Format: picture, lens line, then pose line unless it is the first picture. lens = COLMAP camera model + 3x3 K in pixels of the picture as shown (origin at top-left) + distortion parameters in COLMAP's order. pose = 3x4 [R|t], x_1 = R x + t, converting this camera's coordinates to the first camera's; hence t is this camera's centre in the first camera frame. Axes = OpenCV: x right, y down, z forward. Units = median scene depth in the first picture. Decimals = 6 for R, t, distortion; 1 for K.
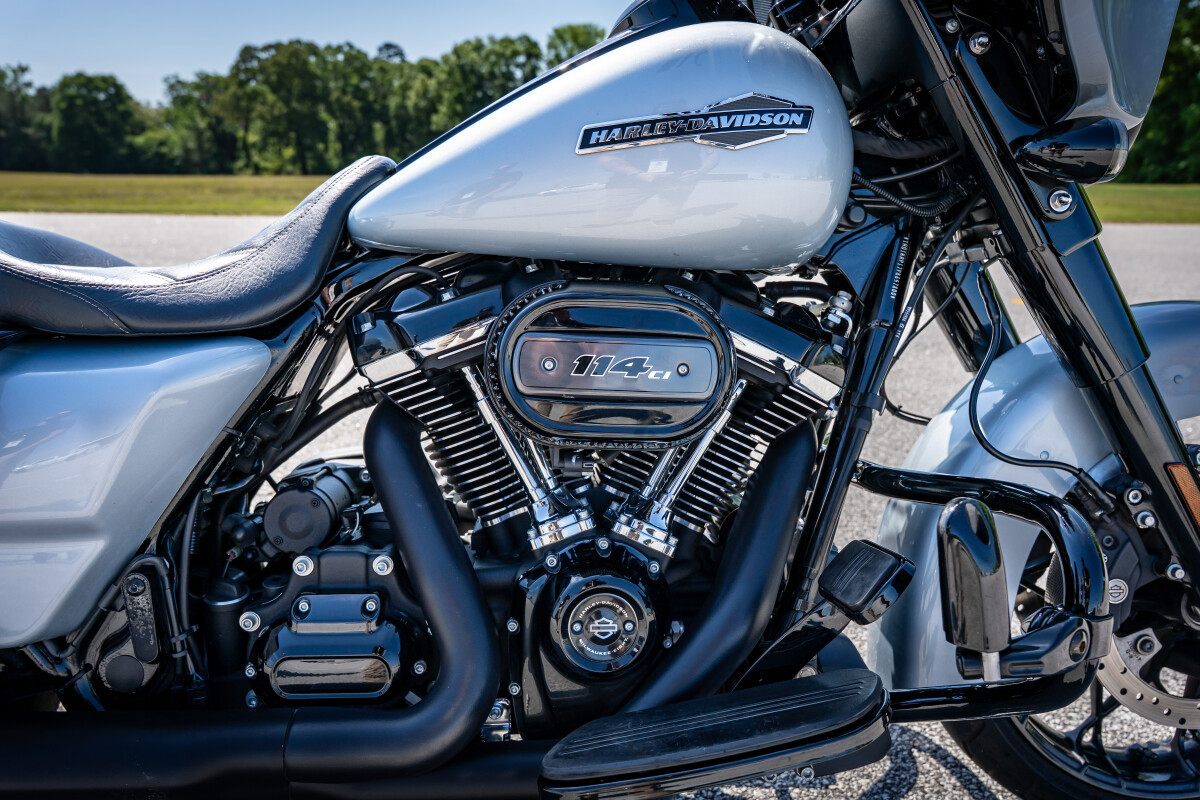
lens RADIAL K [[876.3, 0, 597.4], [0, 876.3, 400.1], [0, 0, 1]] dist [0.003459, -0.003207]
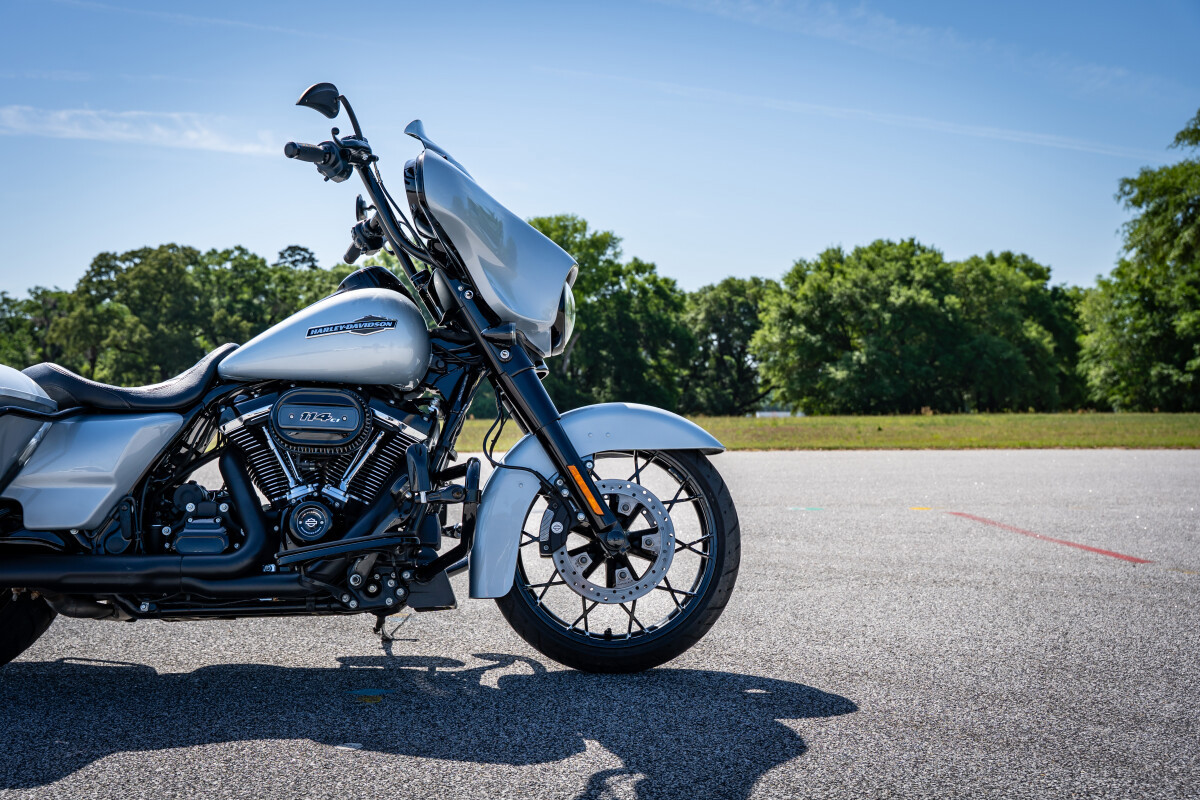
lens RADIAL K [[1332.9, 0, 560.2], [0, 1332.9, 406.4], [0, 0, 1]] dist [-0.002073, 0.000000]
pose [[0.999532, -0.016103, -0.026015, 0.734218], [0.008848, 0.966088, -0.258060, 0.833319], [0.029289, 0.257709, 0.965778, -2.430750]]
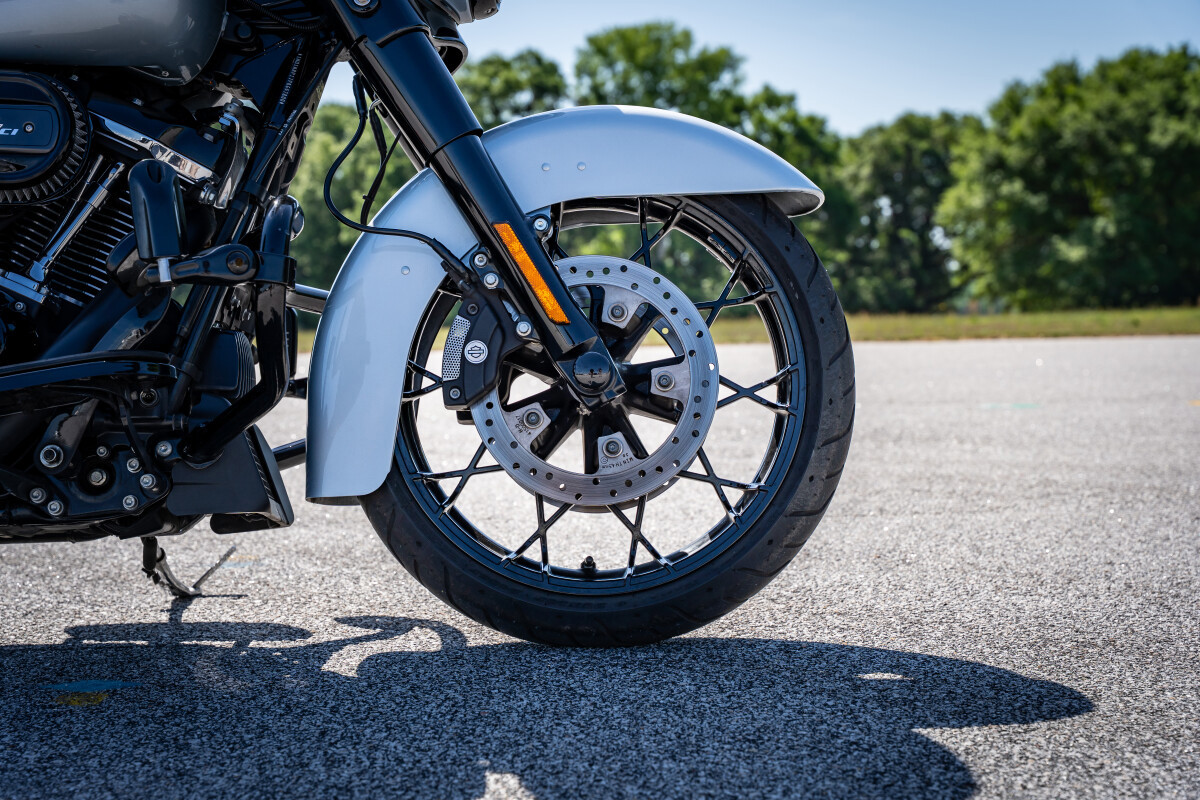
lens RADIAL K [[1948.9, 0, 602.0], [0, 1948.9, 405.8], [0, 0, 1]] dist [0.022314, 0.000000]
pose [[0.997887, -0.028415, -0.058436, 0.938916], [0.015232, 0.976552, -0.214743, 0.847652], [0.063168, 0.213399, 0.974921, -1.384352]]
